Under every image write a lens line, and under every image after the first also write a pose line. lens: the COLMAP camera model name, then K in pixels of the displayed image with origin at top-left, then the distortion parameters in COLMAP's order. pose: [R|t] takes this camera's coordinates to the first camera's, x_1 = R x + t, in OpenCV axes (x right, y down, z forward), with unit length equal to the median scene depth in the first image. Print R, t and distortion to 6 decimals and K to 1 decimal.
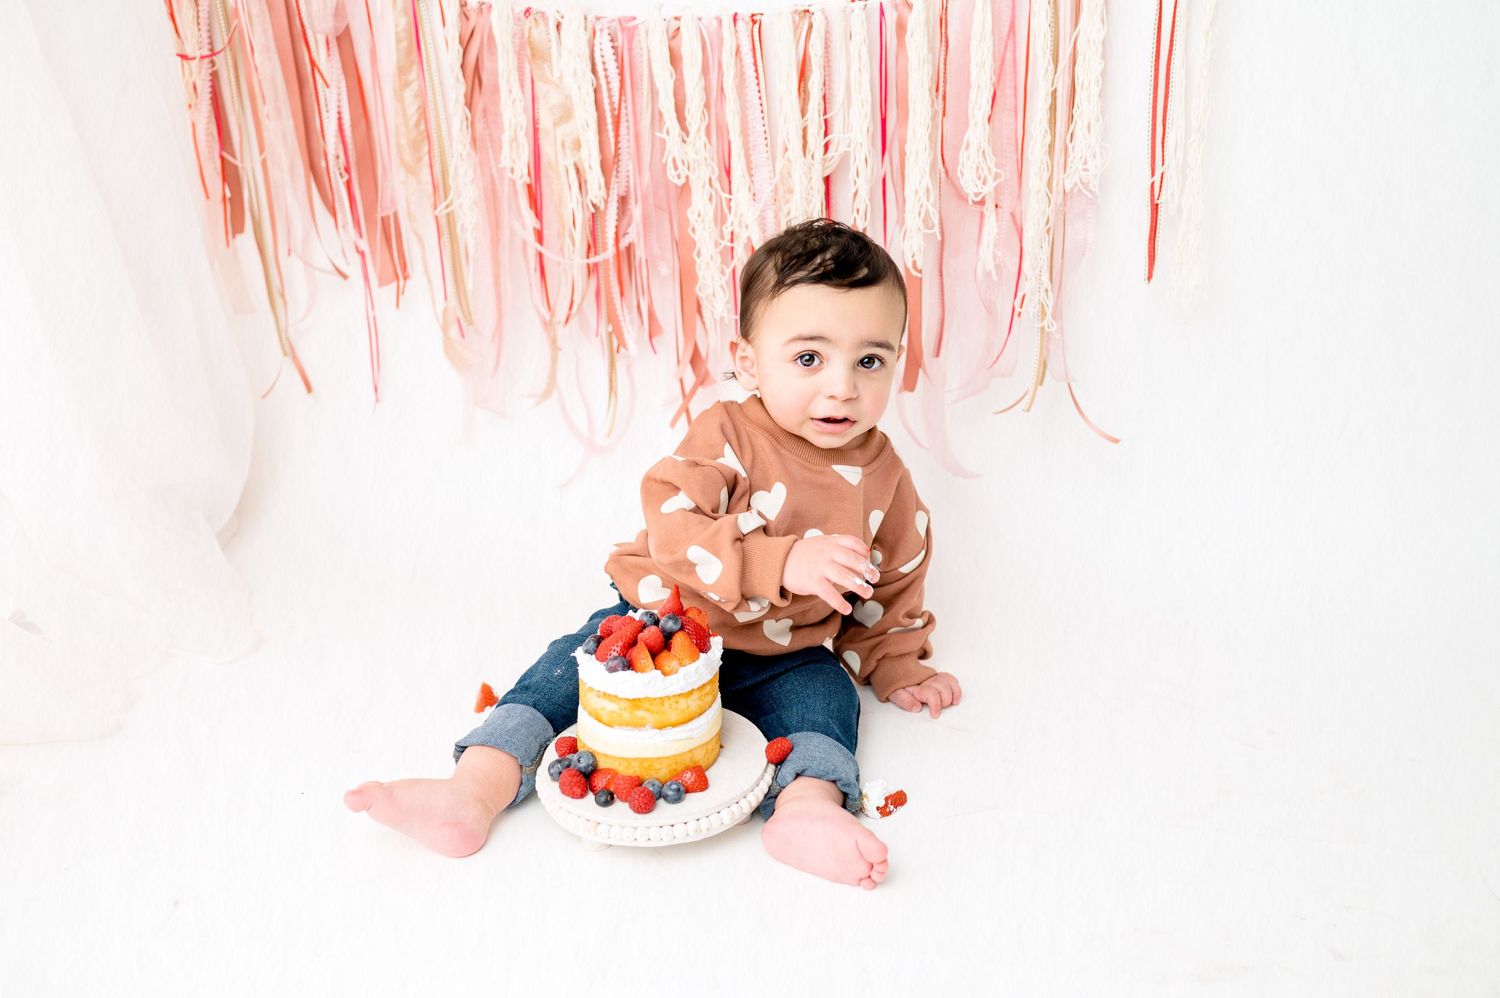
lens RADIAL K [[1417.2, 0, 772.6], [0, 1417.2, 487.6], [0, 0, 1]] dist [0.059117, 0.000000]
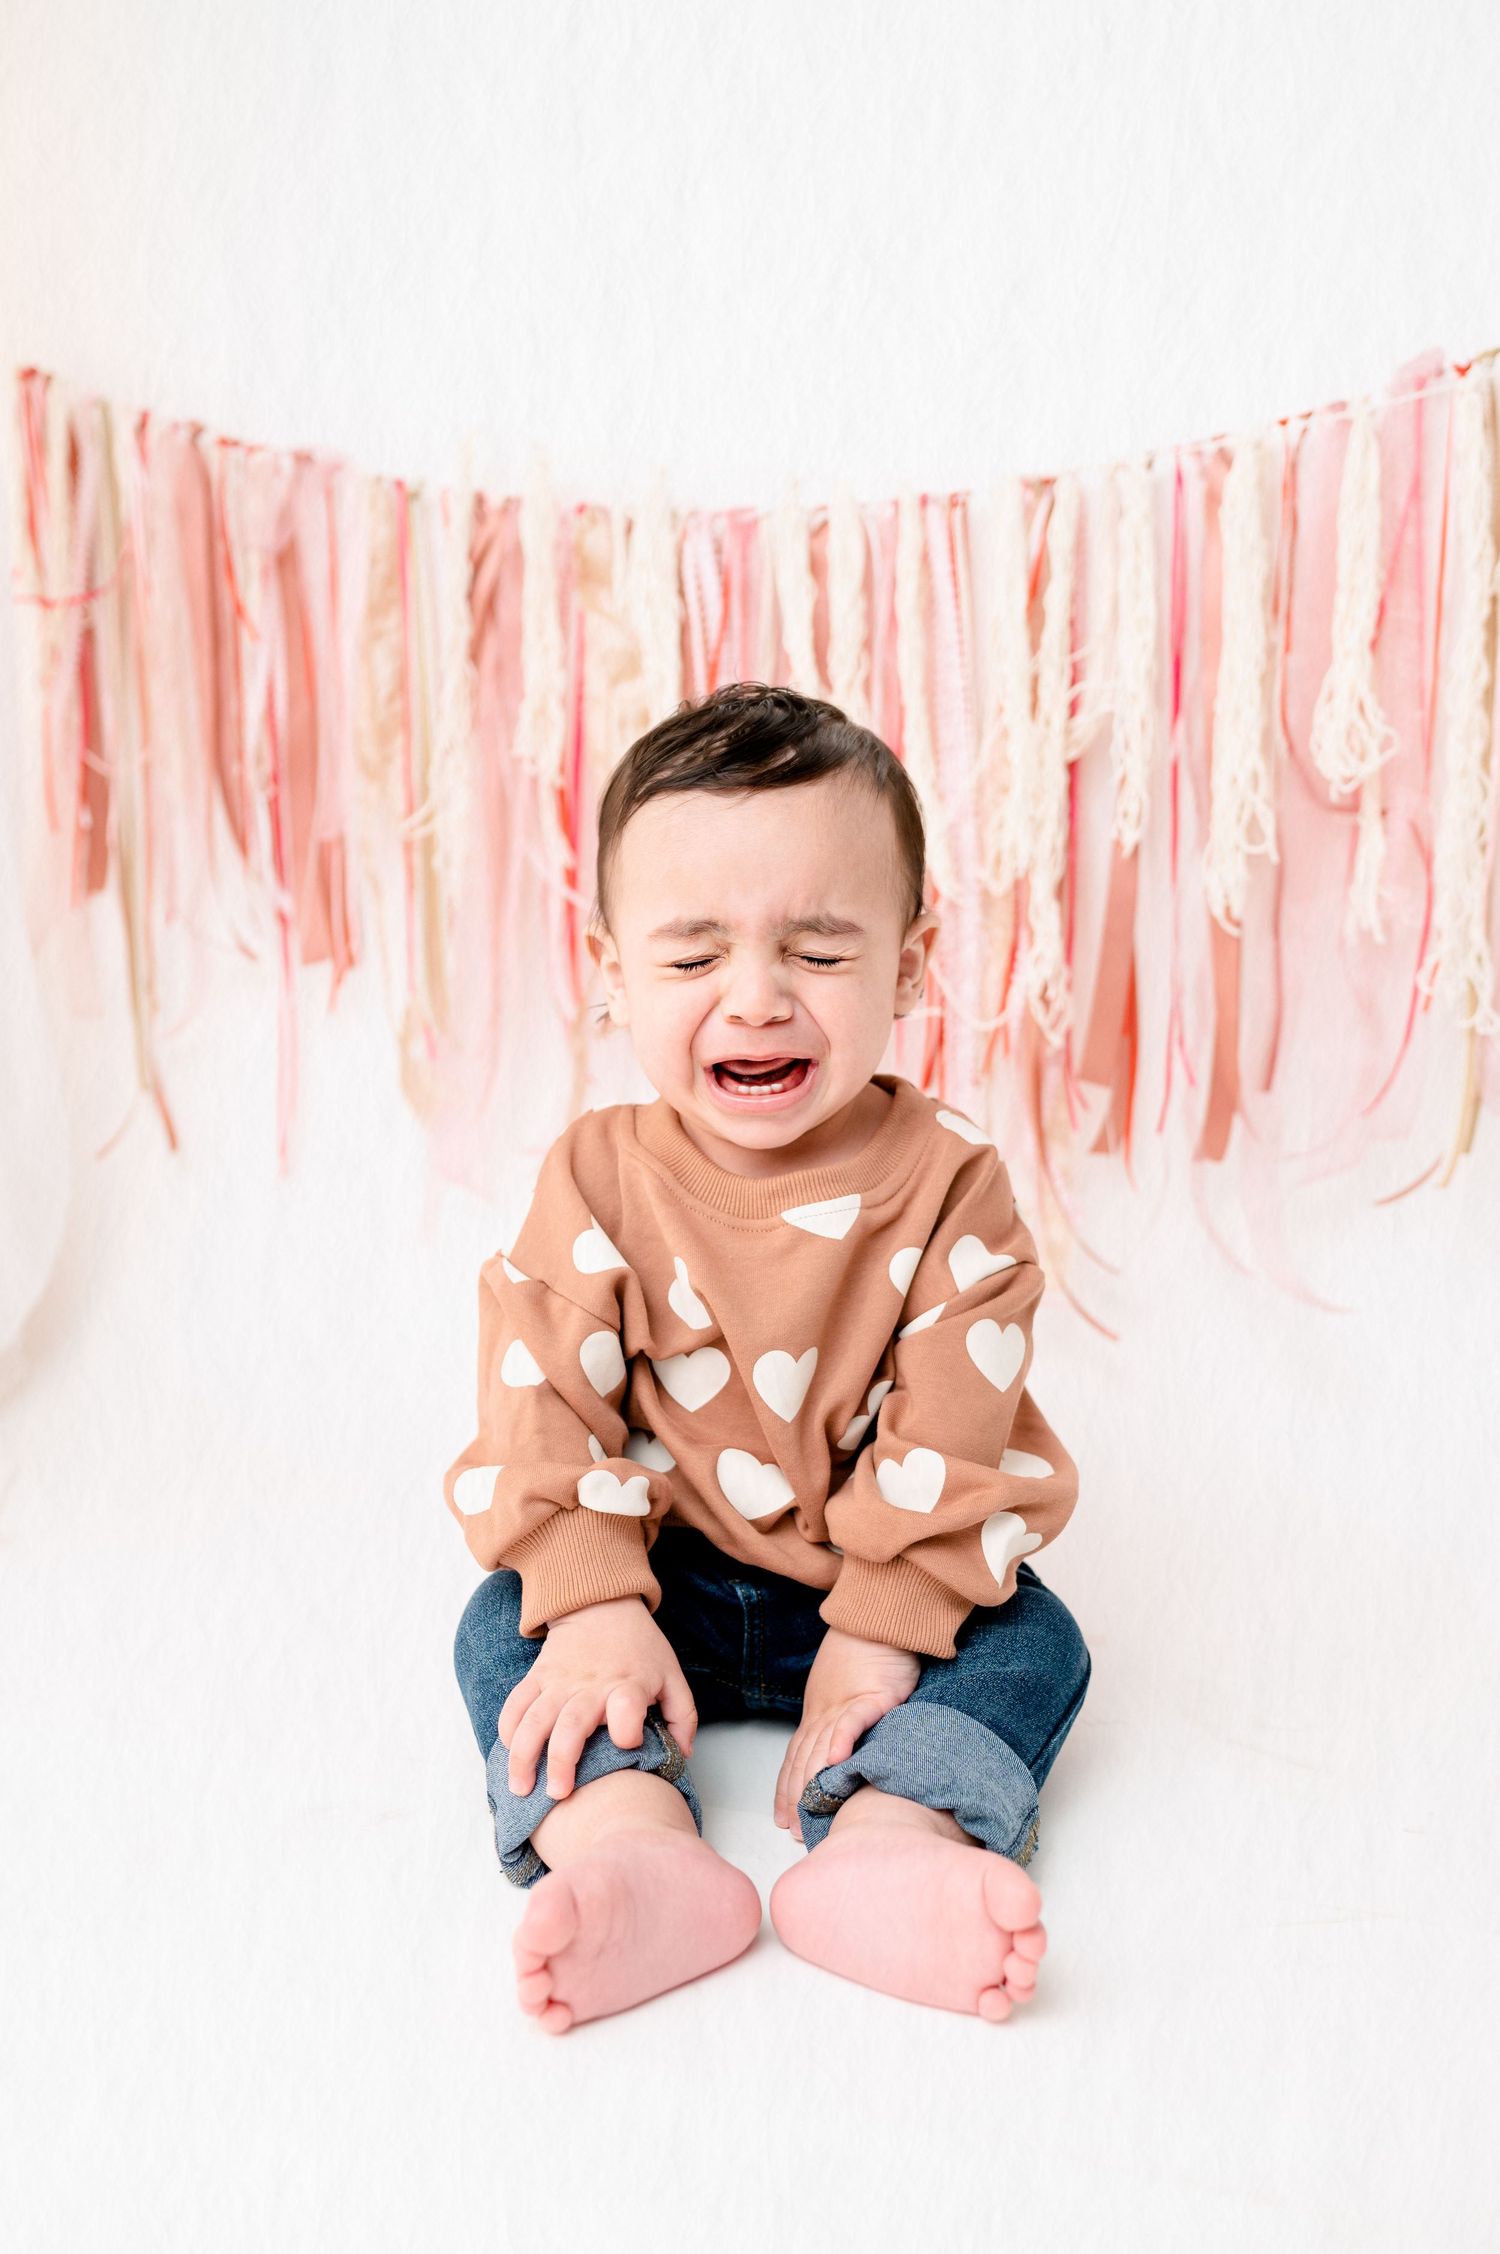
lens RADIAL K [[2129.6, 0, 760.0], [0, 2129.6, 1110.4], [0, 0, 1]] dist [0.059117, 0.000000]
pose [[0.991820, 0.041290, -0.120780, 0.023236], [-0.067560, 0.972638, -0.222284, 0.111649], [0.108297, 0.228626, 0.967472, 0.197188]]
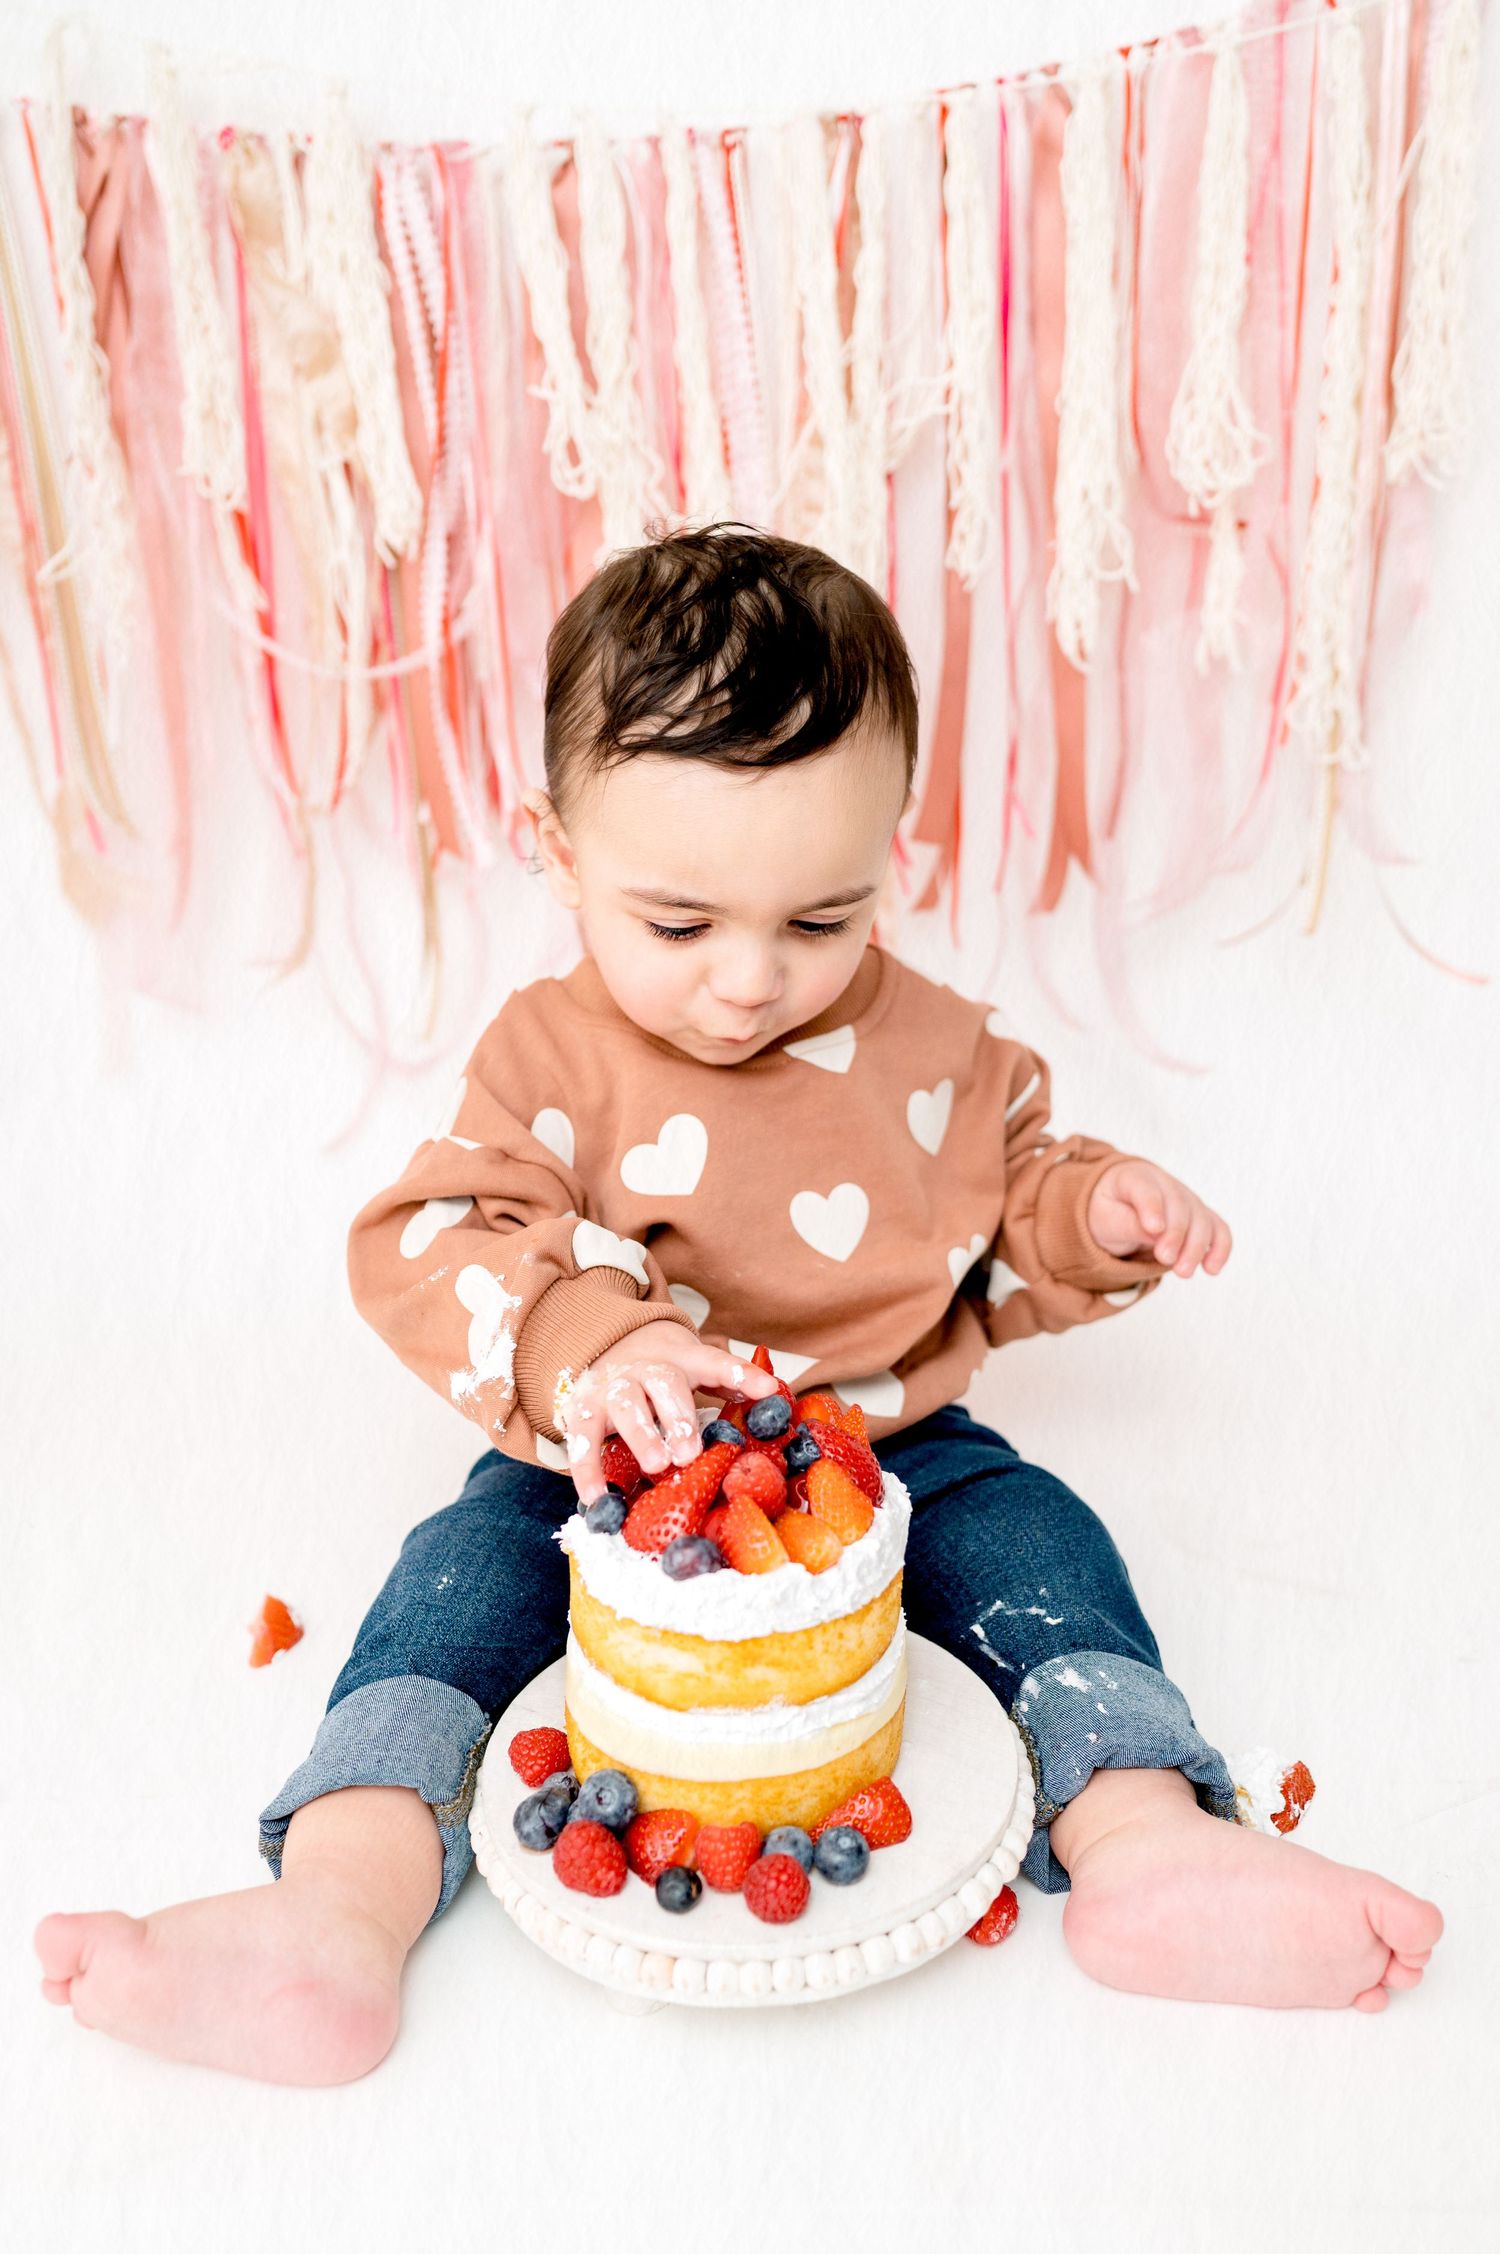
lens RADIAL K [[2129.6, 0, 751.1], [0, 2129.6, 1097.3], [0, 0, 1]] dist [0.059117, 0.000000]
pose [[0.985436, -0.059705, 0.159219, -0.136823], [0.063053, 0.997881, -0.016052, 0.002600], [-0.157924, 0.025858, 0.987113, 0.290046]]
